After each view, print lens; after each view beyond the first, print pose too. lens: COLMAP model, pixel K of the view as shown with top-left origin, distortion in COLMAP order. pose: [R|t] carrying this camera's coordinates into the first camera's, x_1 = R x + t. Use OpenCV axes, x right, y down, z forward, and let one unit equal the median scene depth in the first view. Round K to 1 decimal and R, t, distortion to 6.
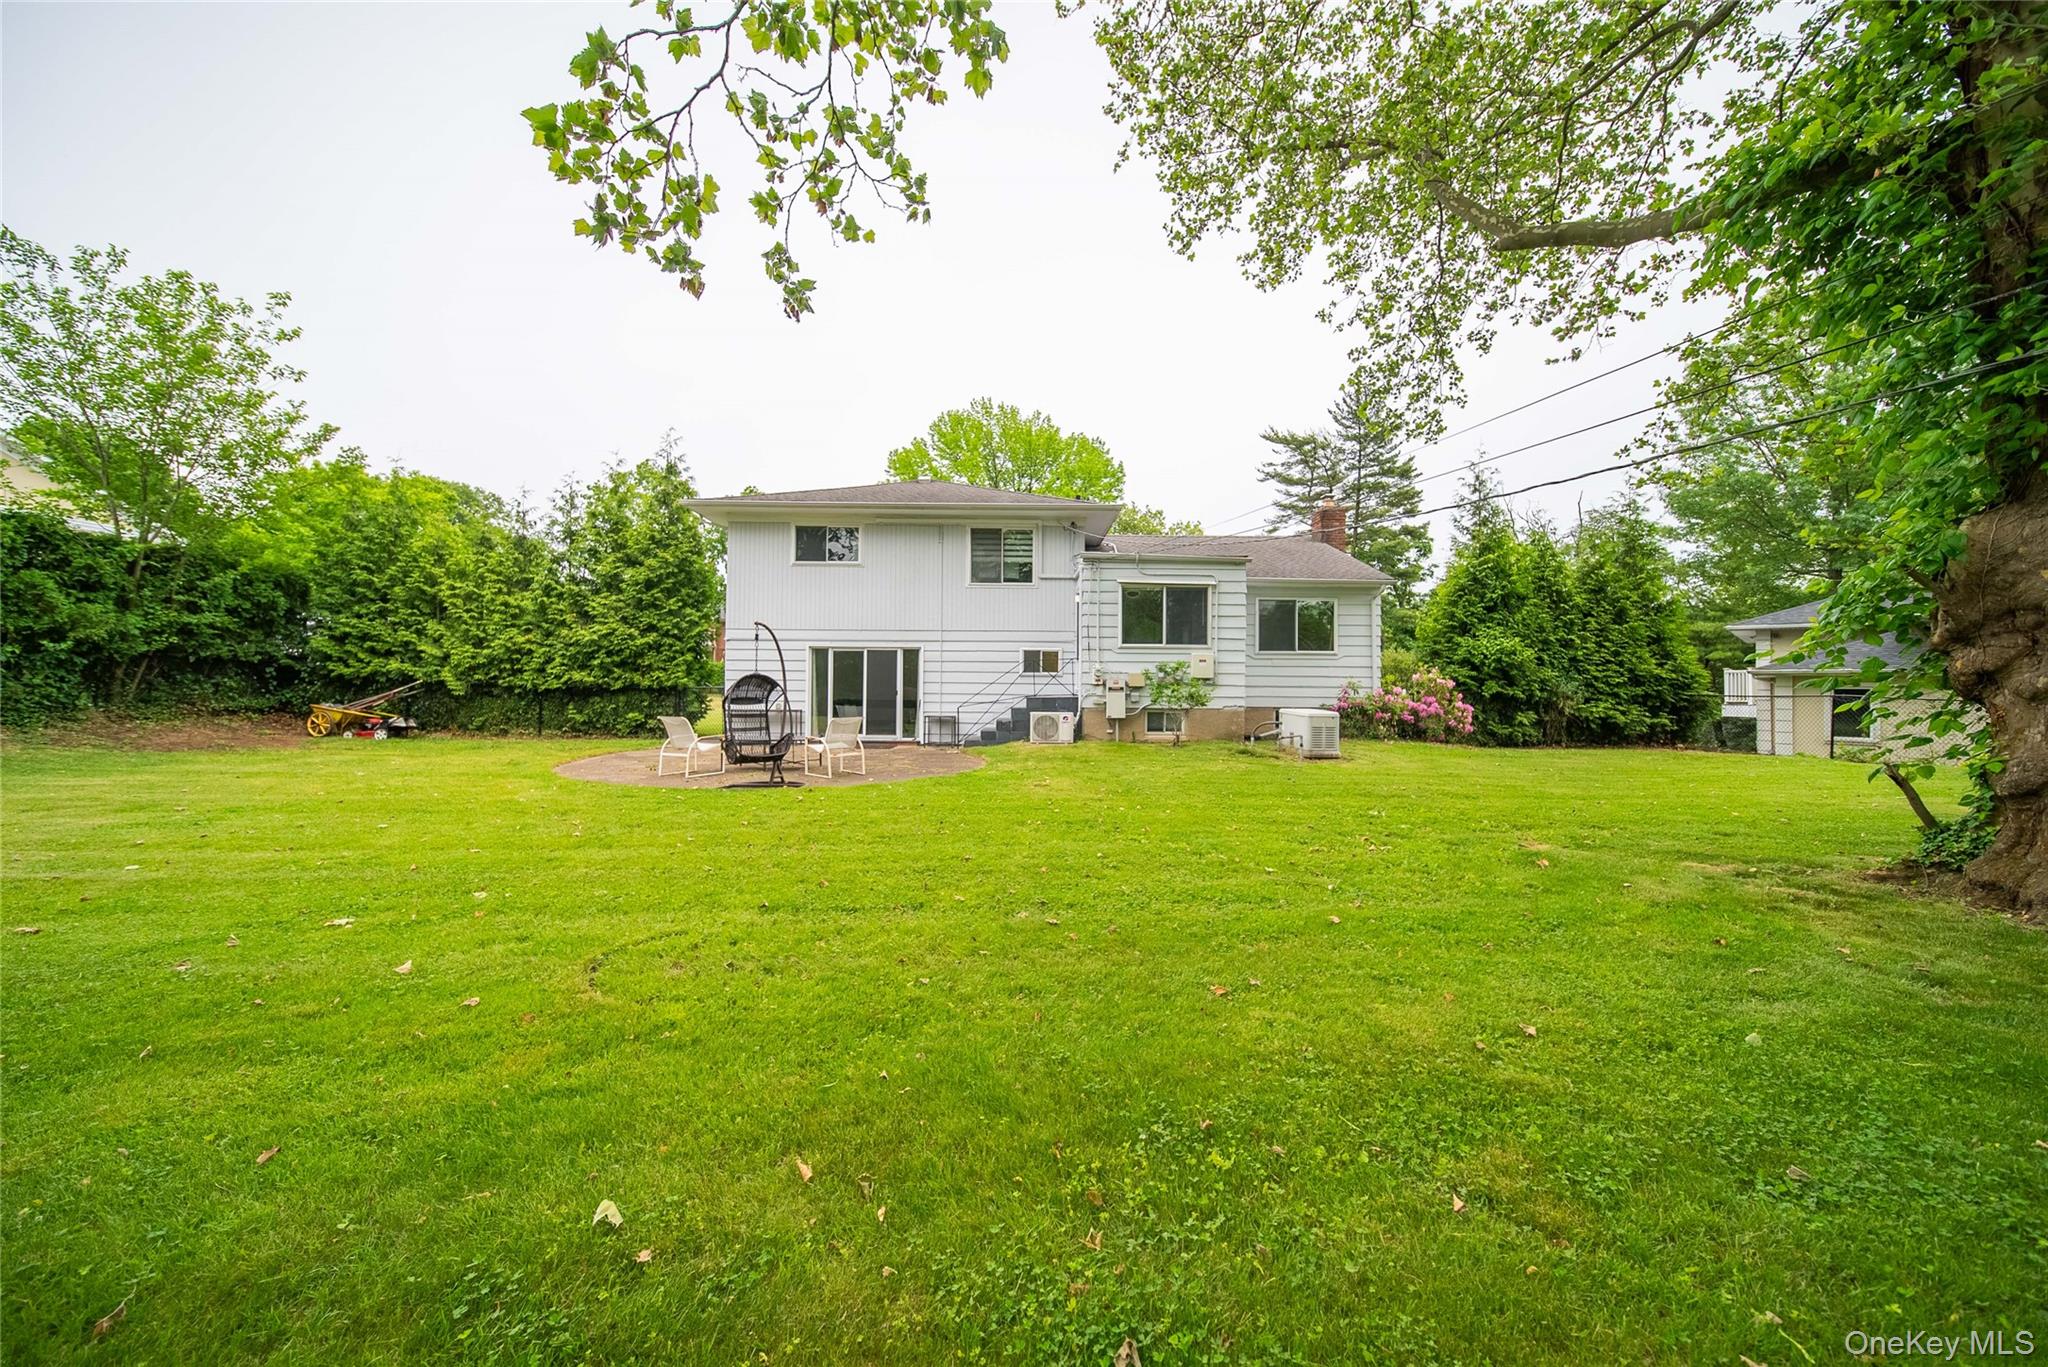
lens RADIAL K [[774.6, 0, 1024.0], [0, 774.6, 683.5], [0, 0, 1]] dist [0.000020, -0.000004]
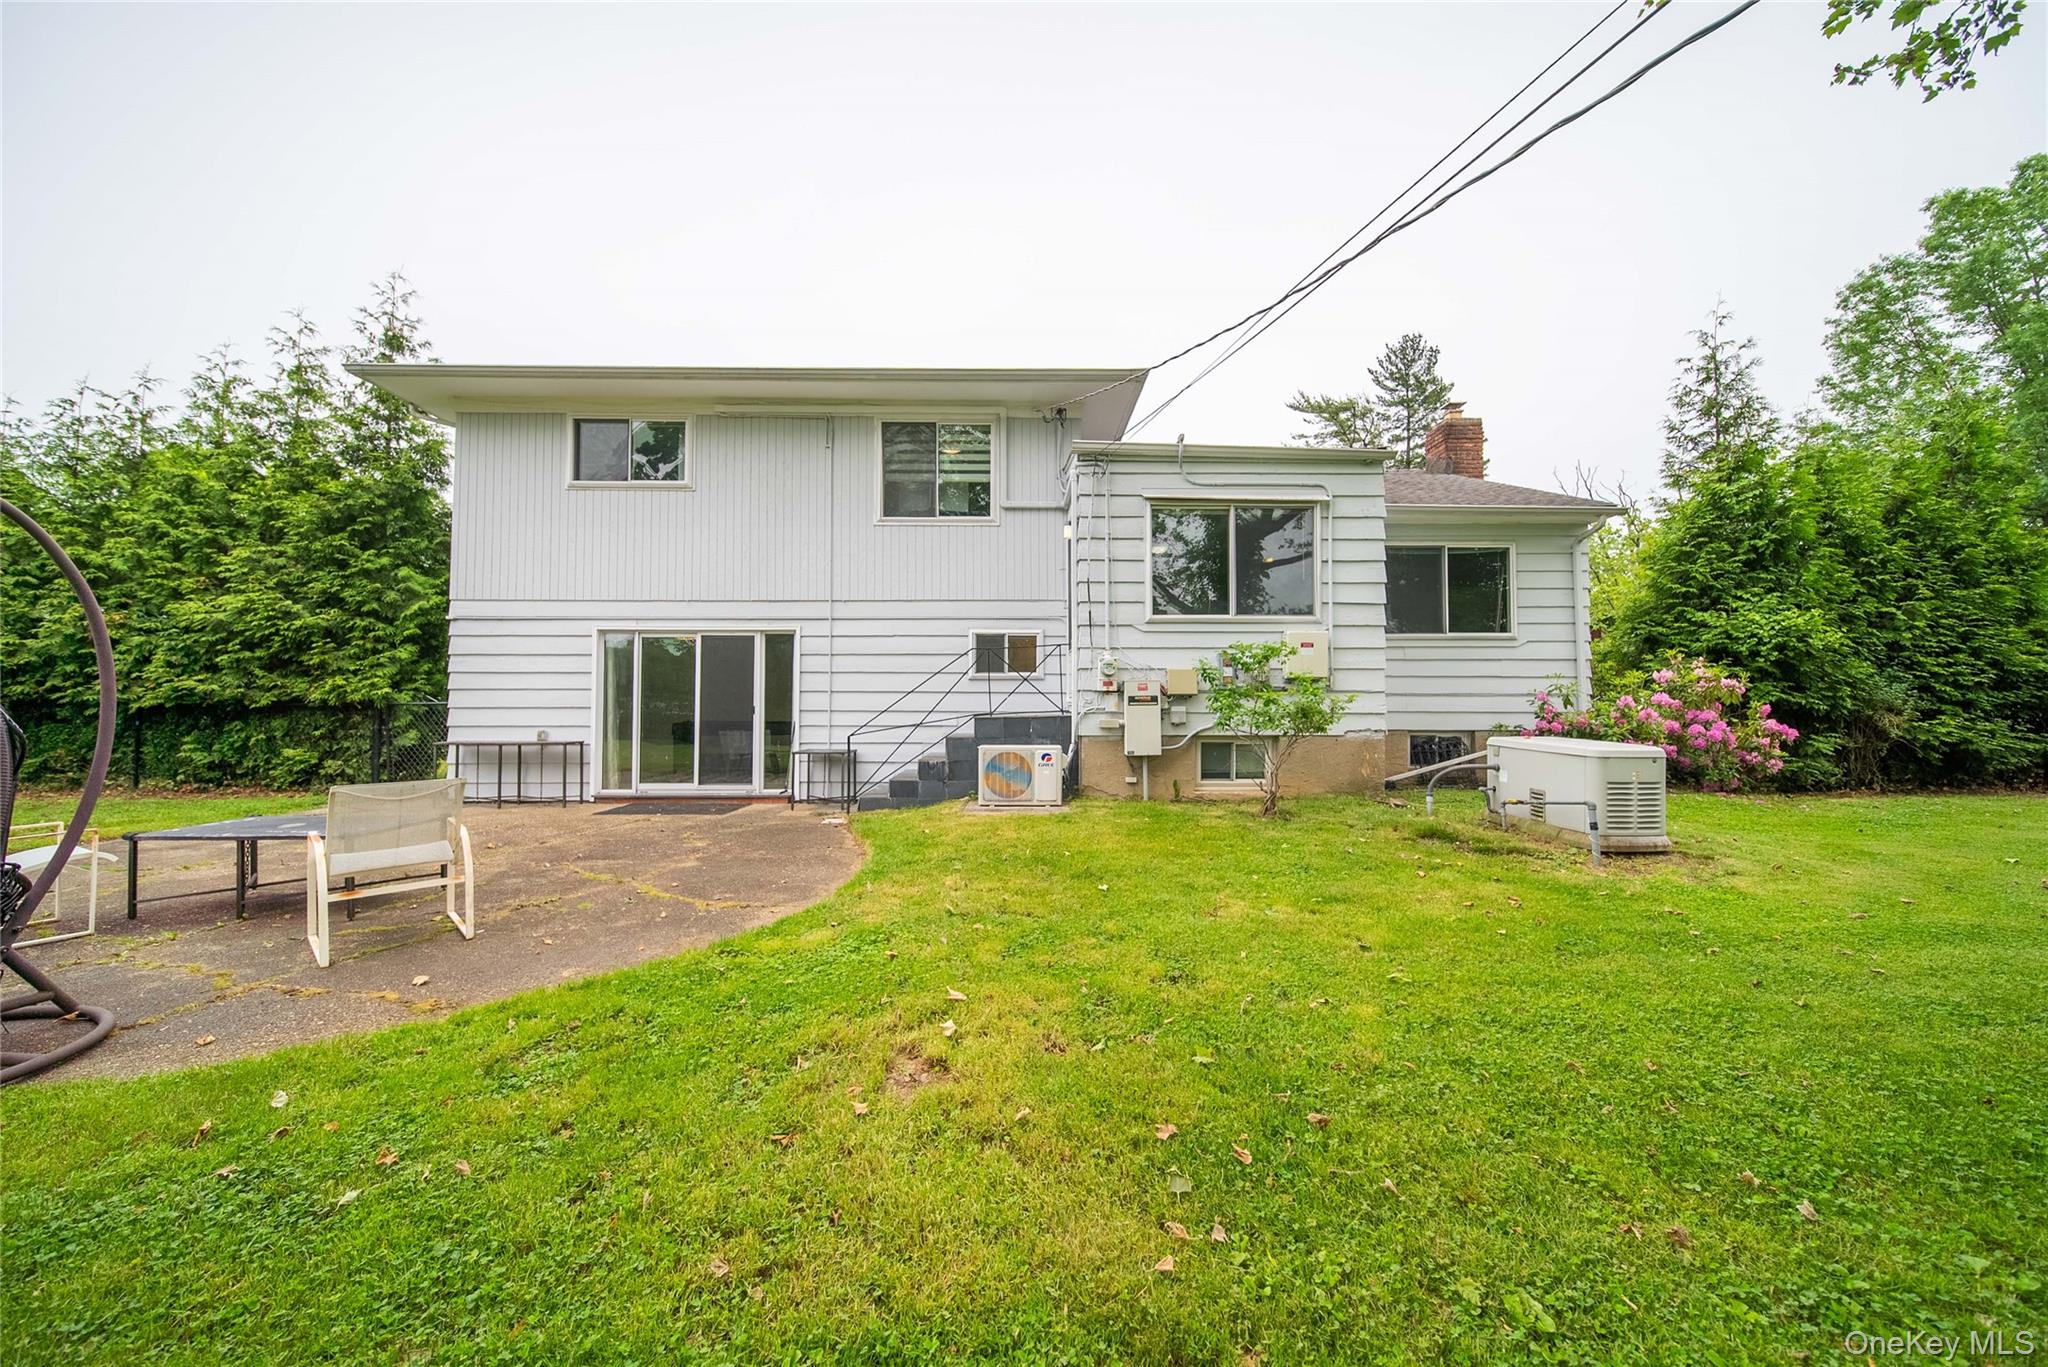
lens RADIAL K [[955.9, 0, 1024.0], [0, 955.9, 683.5], [0, 0, 1]] dist [-0.001625, -0.000157]
pose [[0.999799, -0.006651, 0.018907, 0.021756], [0.006937, 0.999862, -0.015099, 0.004524], [-0.018804, 0.015228, 0.999707, 0.294184]]
